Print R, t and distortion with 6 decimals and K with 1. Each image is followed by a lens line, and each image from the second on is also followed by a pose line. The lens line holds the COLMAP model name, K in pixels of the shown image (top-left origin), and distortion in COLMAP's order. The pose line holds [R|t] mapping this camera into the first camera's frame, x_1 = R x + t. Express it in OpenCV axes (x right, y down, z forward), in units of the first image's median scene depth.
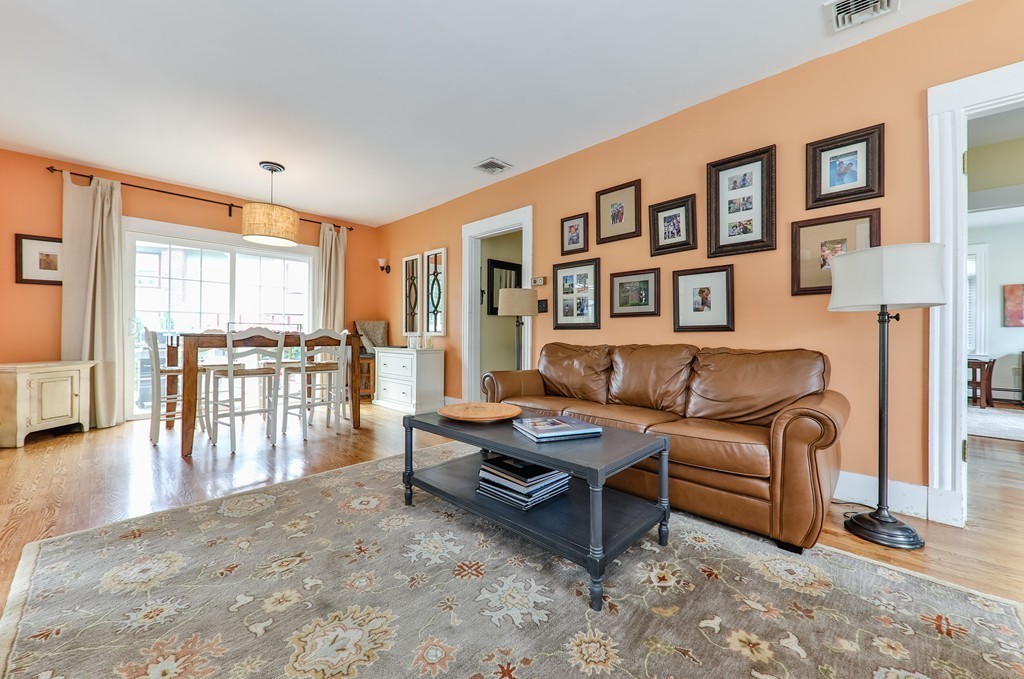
lens RADIAL K [[399.4, 0, 513.5], [0, 399.4, 335.5], [0, 0, 1]] dist [0.009297, -0.000086]
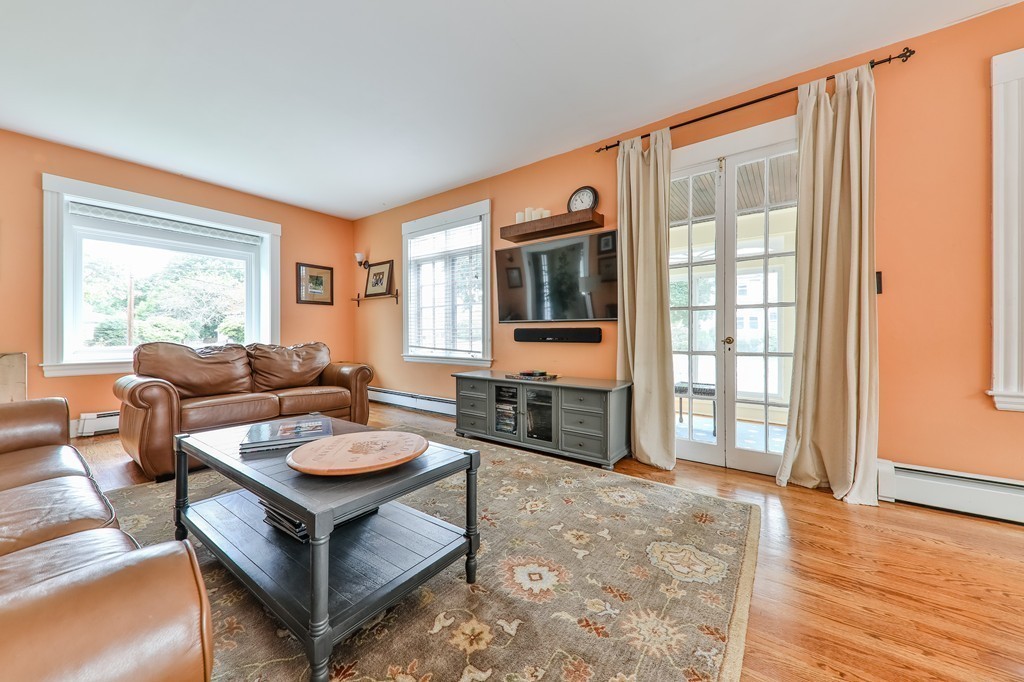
lens RADIAL K [[365.5, 0, 511.6], [0, 365.5, 339.7], [0, 0, 1]] dist [0.010493, -0.005270]
pose [[-0.991771, -0.006123, -0.127882, -0.198975], [-0.008097, 0.999856, 0.014925, -0.000205], [0.127772, 0.015838, -0.991677, 1.299436]]
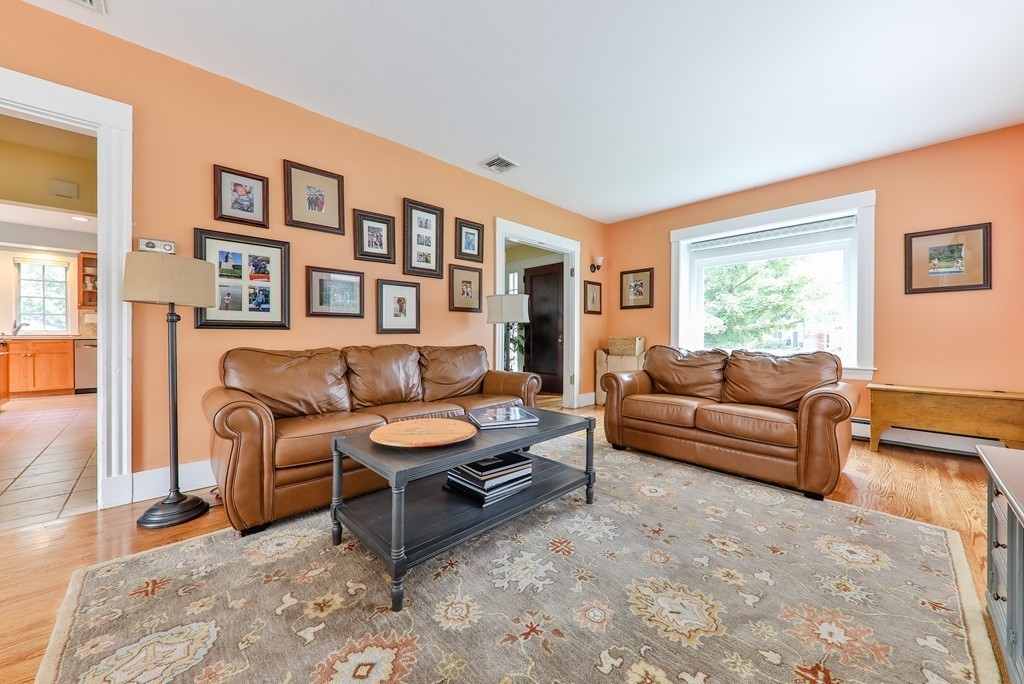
lens RADIAL K [[372.0, 0, 512.0], [0, 372.0, 342.0], [0, 0, 1]] dist [0.006379, -0.000169]
pose [[0.035170, -0.020253, 0.999176, -0.668849], [-0.001554, 0.999792, 0.020320, -0.008080], [-0.999380, -0.002268, 0.035131, 0.639453]]
